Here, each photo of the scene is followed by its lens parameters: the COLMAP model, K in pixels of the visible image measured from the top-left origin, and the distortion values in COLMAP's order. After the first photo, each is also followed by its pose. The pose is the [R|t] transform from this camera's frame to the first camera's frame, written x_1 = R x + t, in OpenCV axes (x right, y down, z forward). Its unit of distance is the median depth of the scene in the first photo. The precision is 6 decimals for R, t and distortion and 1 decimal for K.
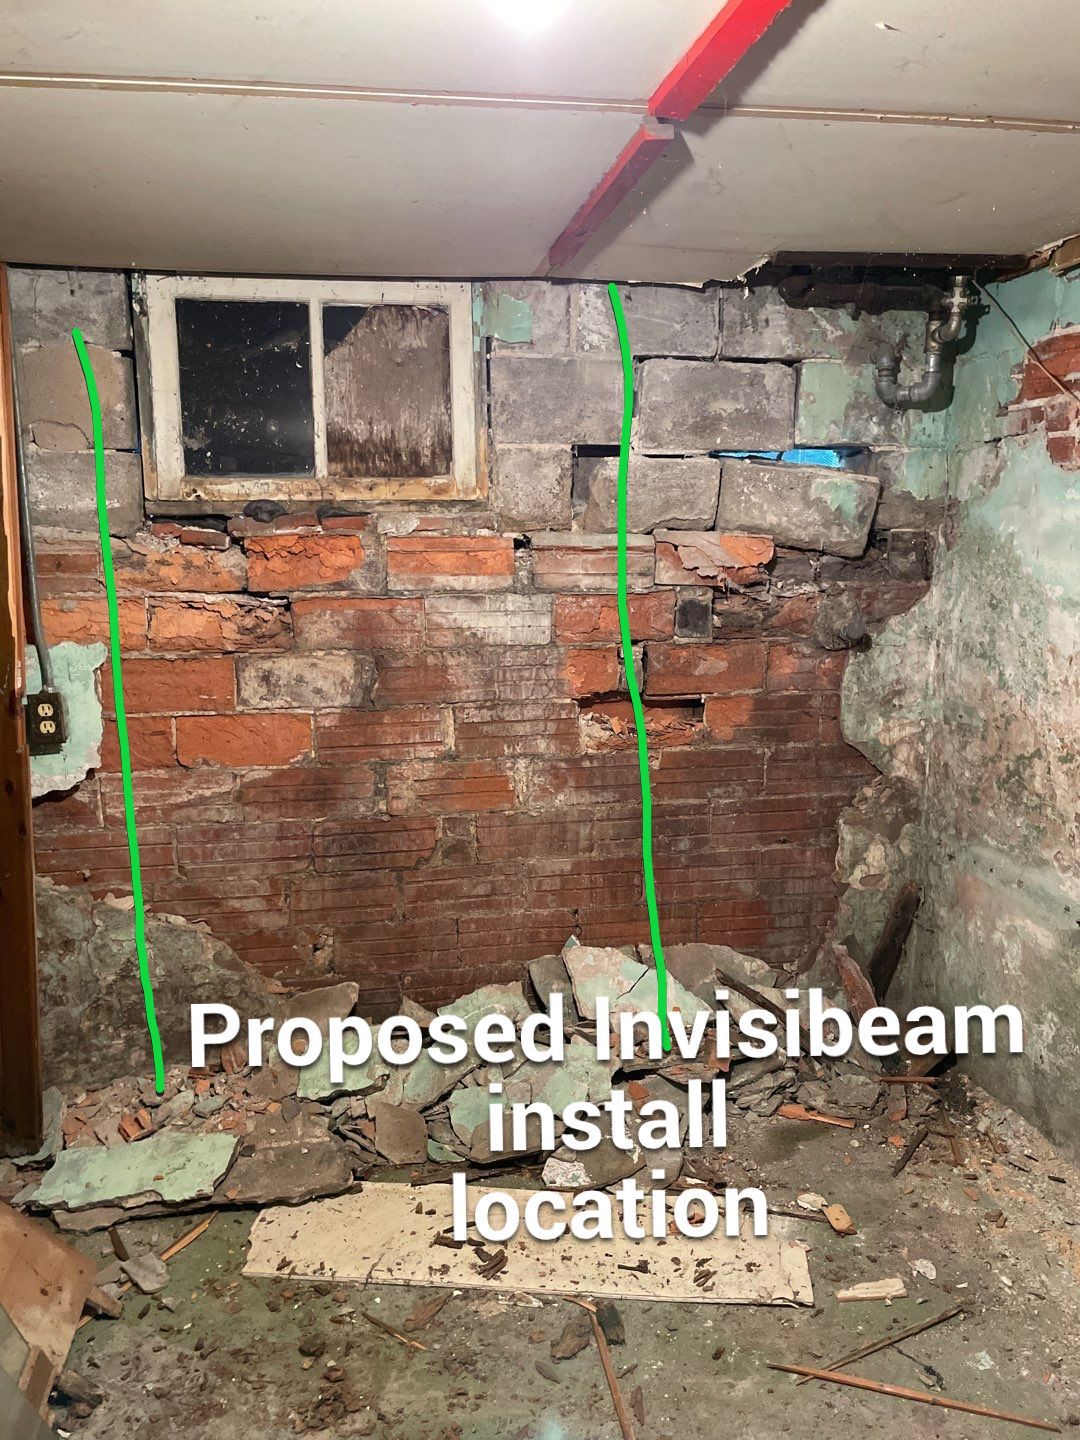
lens RADIAL K [[1093.7, 0, 545.0], [0, 1093.7, 712.4], [0, 0, 1]] dist [0.094674, -0.138162]
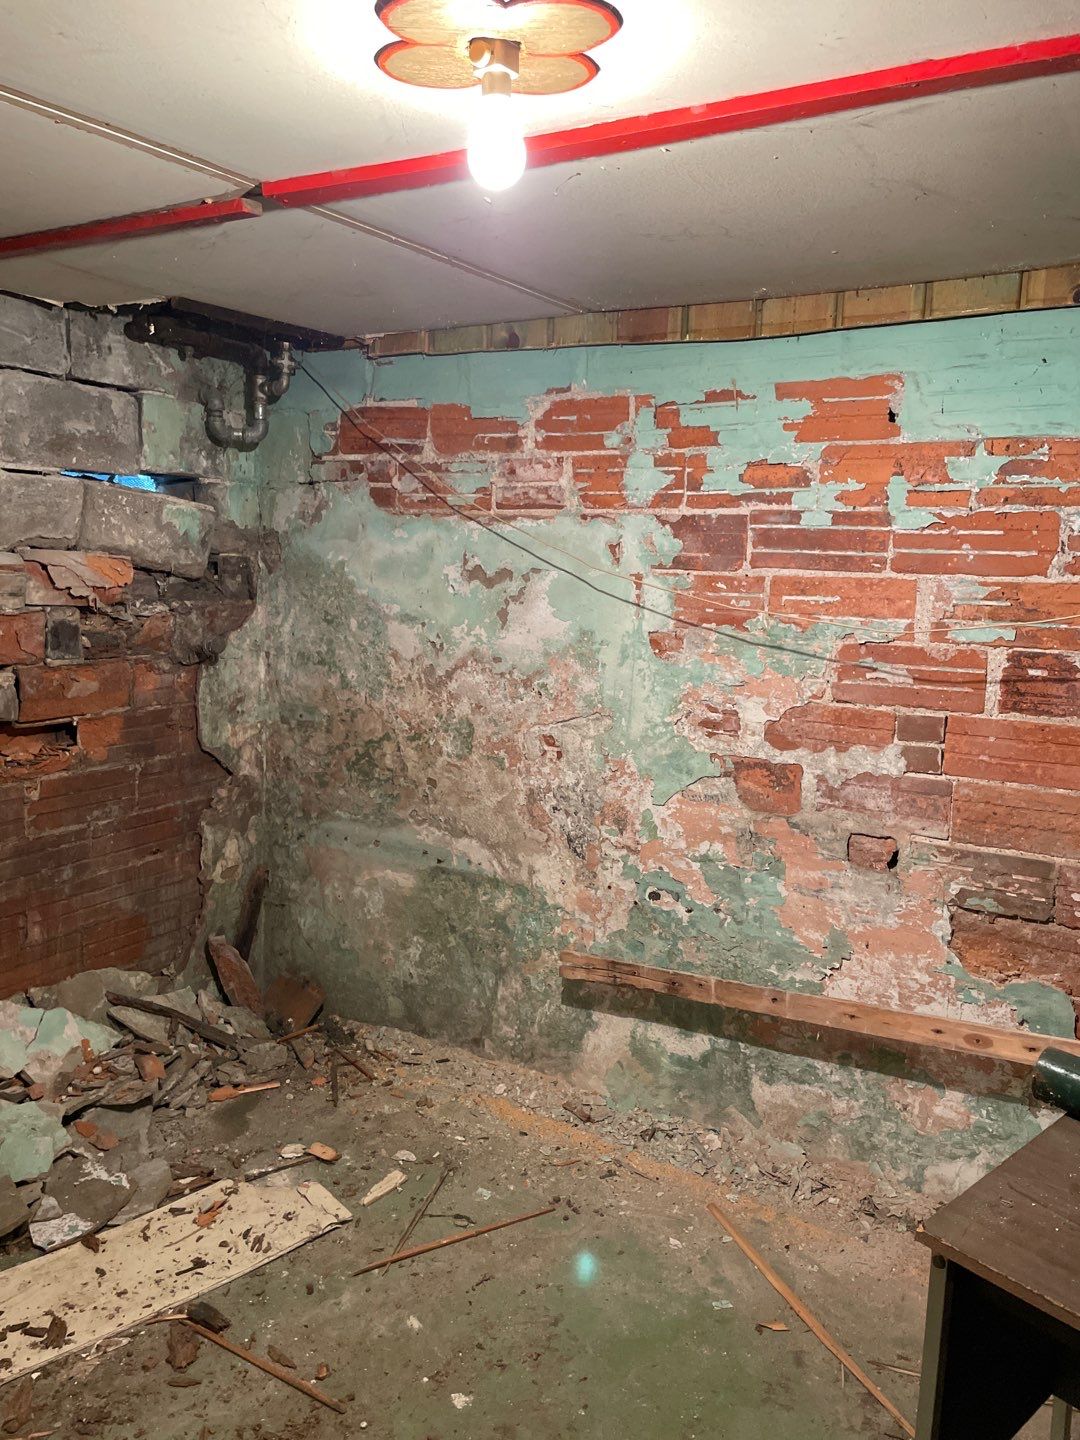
lens RADIAL K [[1093.7, 0, 544.8], [0, 1093.7, 717.5], [0, 0, 1]] dist [0.100549, -0.149576]
pose [[0.655045, -0.091809, 0.749991, -0.338017], [0.097997, 0.994530, 0.036153, -0.011143], [-0.749208, 0.049815, 0.660459, 0.034809]]
